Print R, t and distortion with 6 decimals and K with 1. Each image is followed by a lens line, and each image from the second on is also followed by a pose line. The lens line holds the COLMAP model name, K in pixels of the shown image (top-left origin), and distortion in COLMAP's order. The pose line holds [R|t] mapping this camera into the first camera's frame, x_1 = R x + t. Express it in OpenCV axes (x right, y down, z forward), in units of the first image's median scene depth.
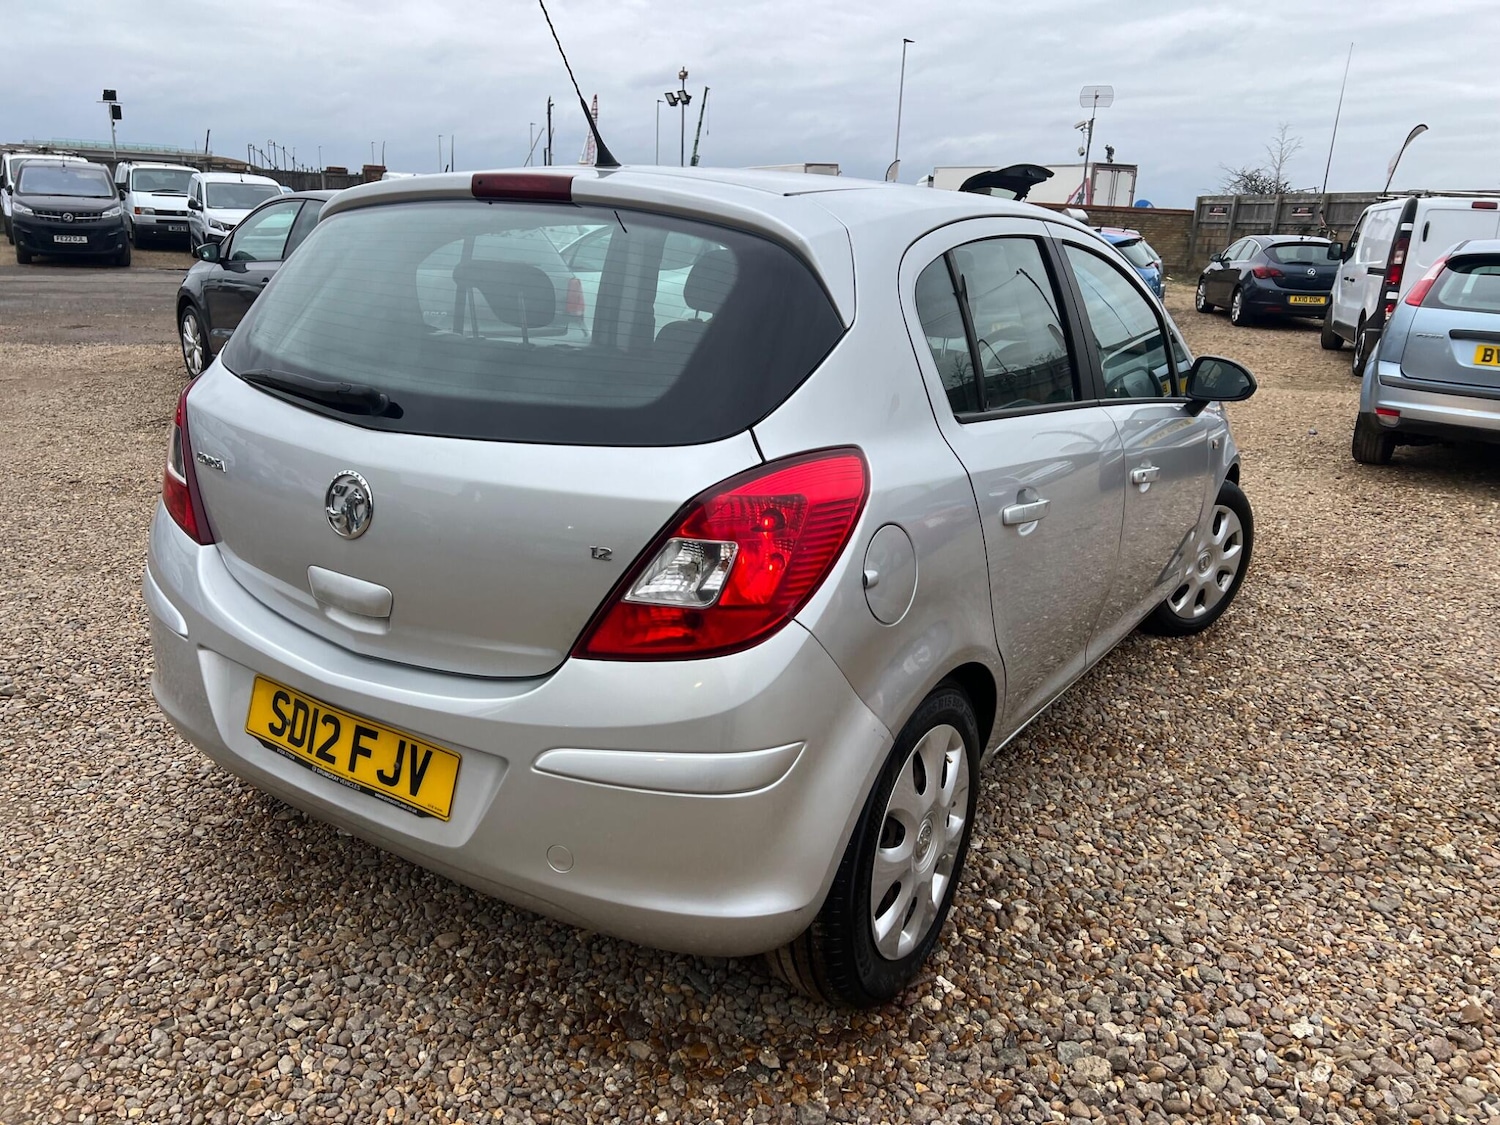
lens RADIAL K [[1113.0, 0, 773.3], [0, 1113.0, 552.4], [0, 0, 1]] dist [0.062639, -0.066497]
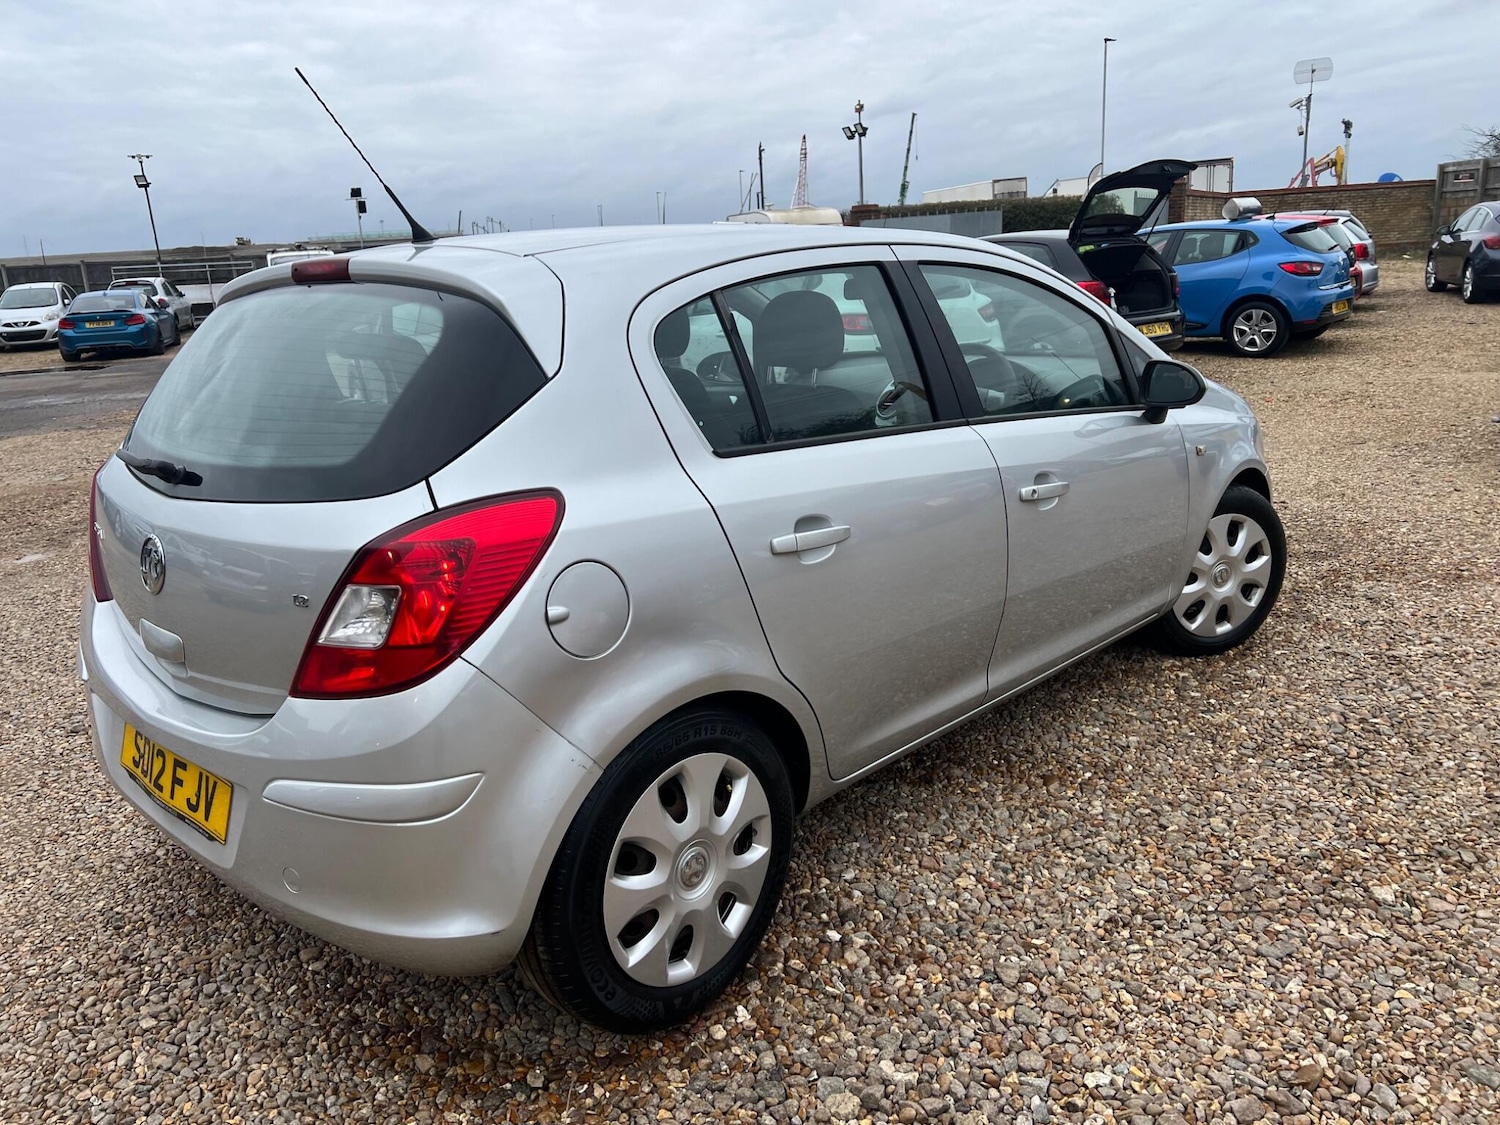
lens RADIAL K [[1114.0, 0, 749.1], [0, 1114.0, 543.1], [0, 0, 1]] dist [0.066109, -0.071097]
pose [[0.975365, -0.045774, -0.215796, 0.363868], [0.038727, 0.998573, -0.036772, 0.001512], [0.217171, 0.027509, 0.975746, 0.008880]]
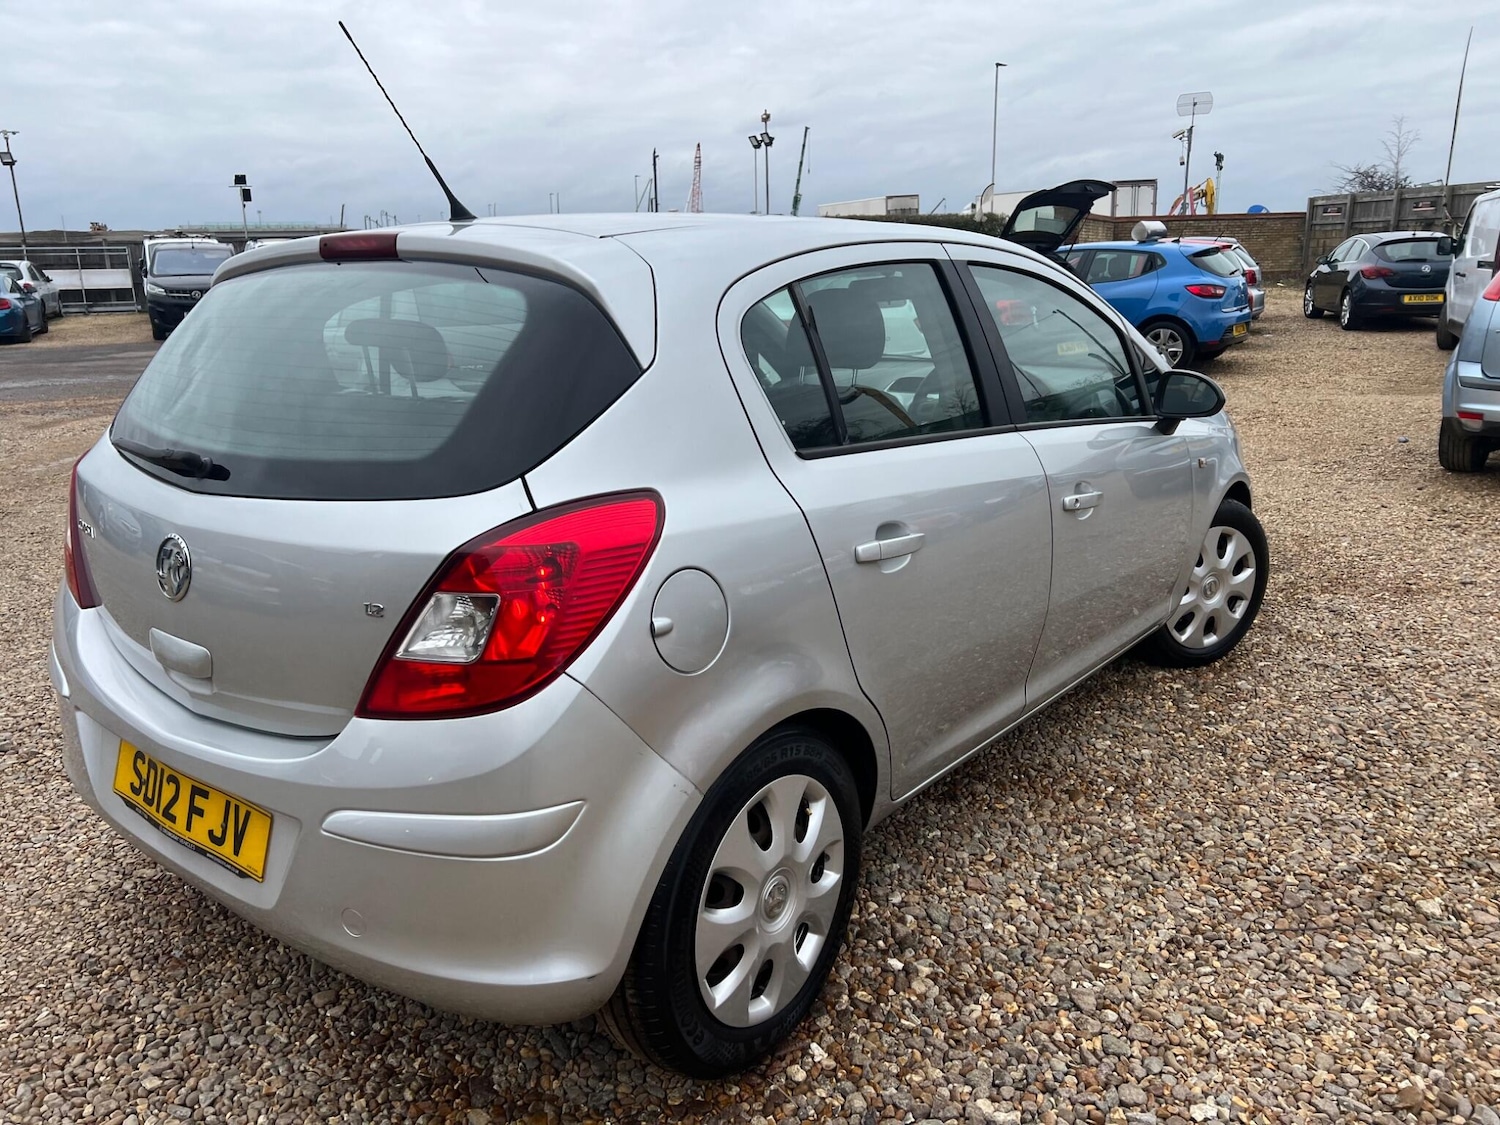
lens RADIAL K [[1114.4, 0, 749.9], [0, 1114.4, 542.5], [0, 0, 1]] dist [0.067319, -0.072878]
pose [[0.992164, -0.035974, -0.119651, 0.207208], [0.031351, 0.998695, -0.040305, -0.005682], [0.120945, 0.036238, 0.991998, 0.037550]]
